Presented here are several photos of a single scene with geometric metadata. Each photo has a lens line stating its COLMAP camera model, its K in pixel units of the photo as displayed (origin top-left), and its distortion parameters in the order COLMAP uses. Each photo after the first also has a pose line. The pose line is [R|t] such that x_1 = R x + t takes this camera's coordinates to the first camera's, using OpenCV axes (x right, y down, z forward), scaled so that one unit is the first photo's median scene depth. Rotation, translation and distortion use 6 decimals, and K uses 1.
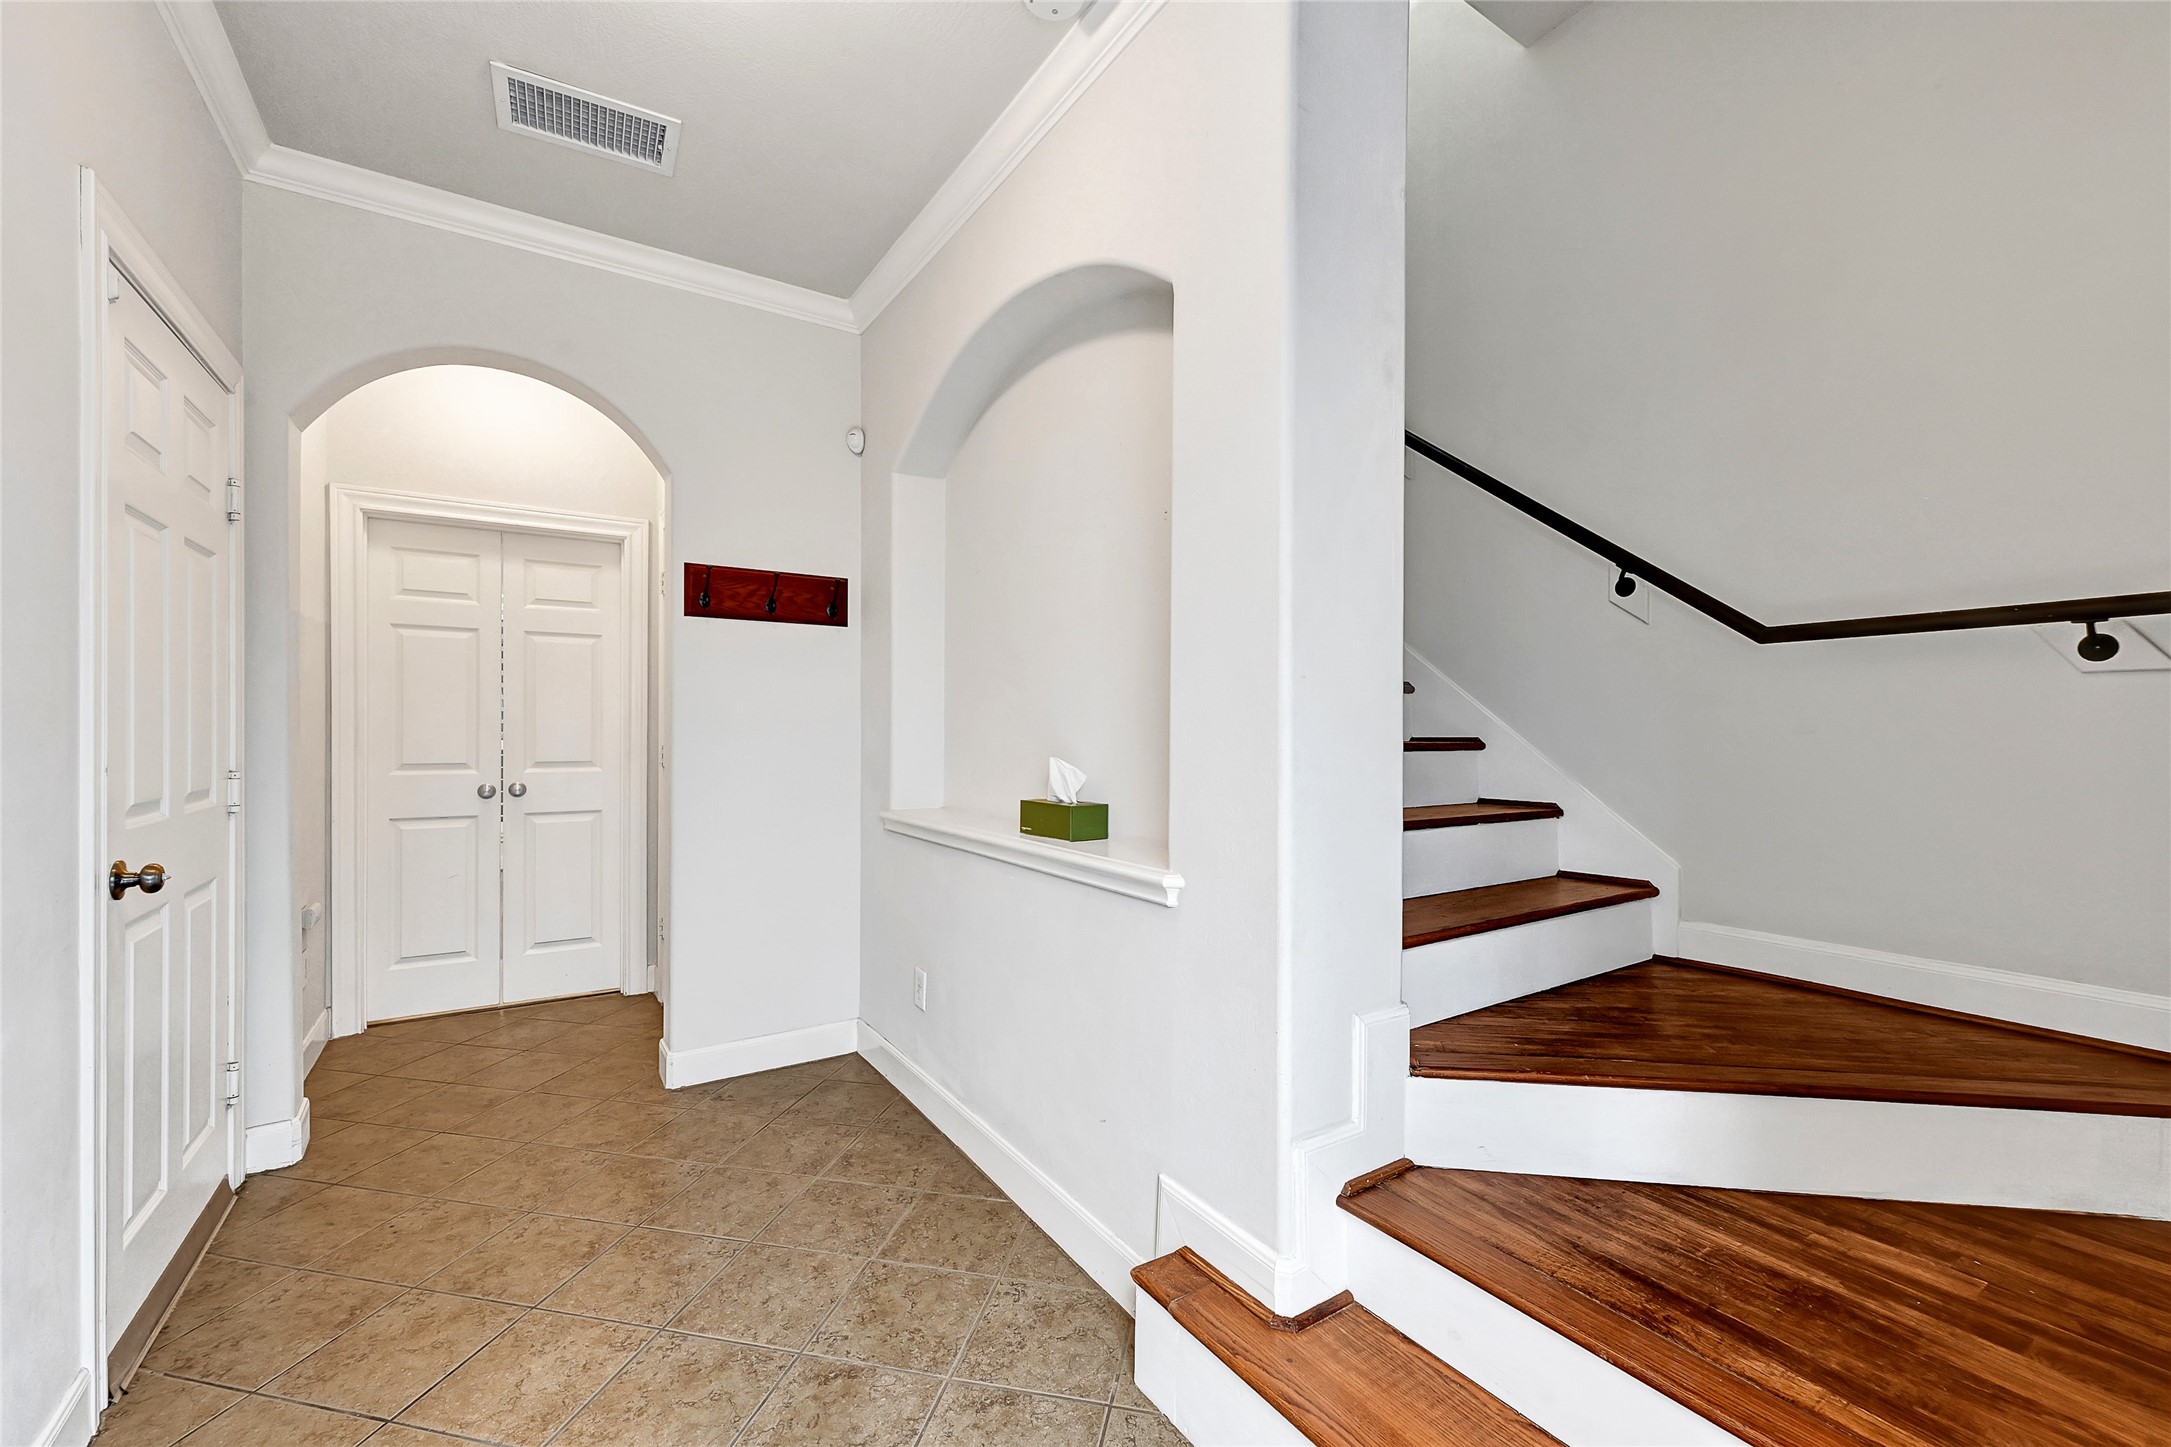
lens RADIAL K [[890.0, 0, 1085.6], [0, 890.0, 725.1], [0, 0, 1]] dist [0.000737, 0.000046]
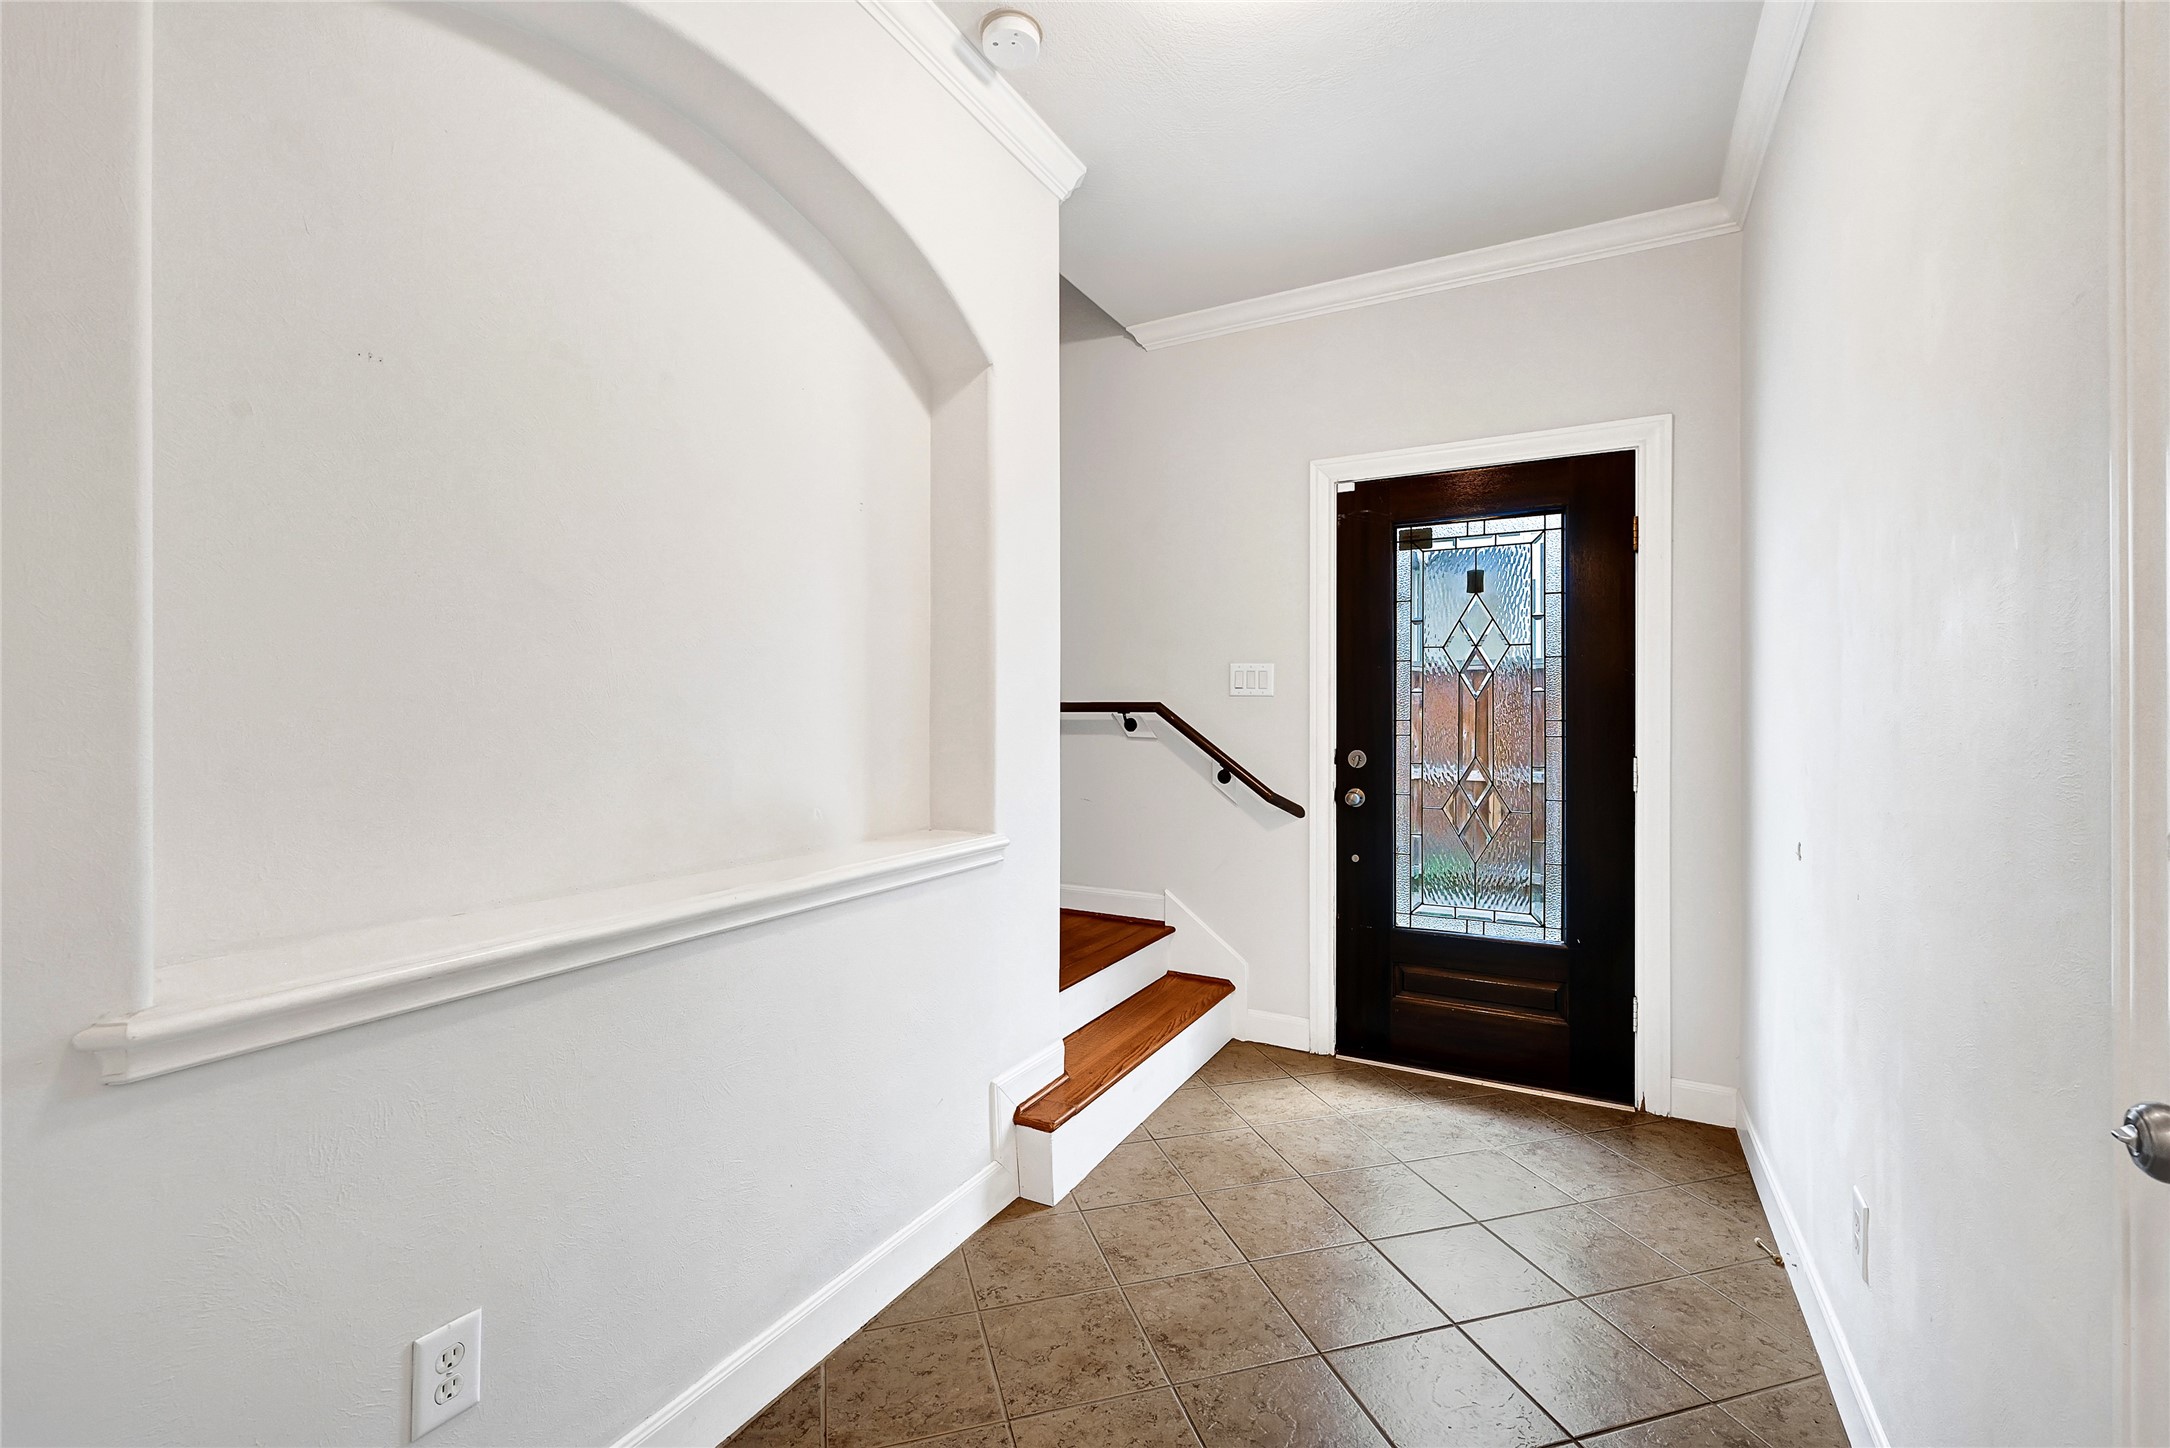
lens RADIAL K [[928.9, 0, 1083.8], [0, 928.9, 716.0], [0, 0, 1]] dist [-0.000307, -0.000030]
pose [[-0.483262, -0.003912, 0.875467, -1.163821], [-0.002840, 0.999992, 0.002902, -0.007439], [-0.875471, -0.001084, -0.483270, 1.597659]]
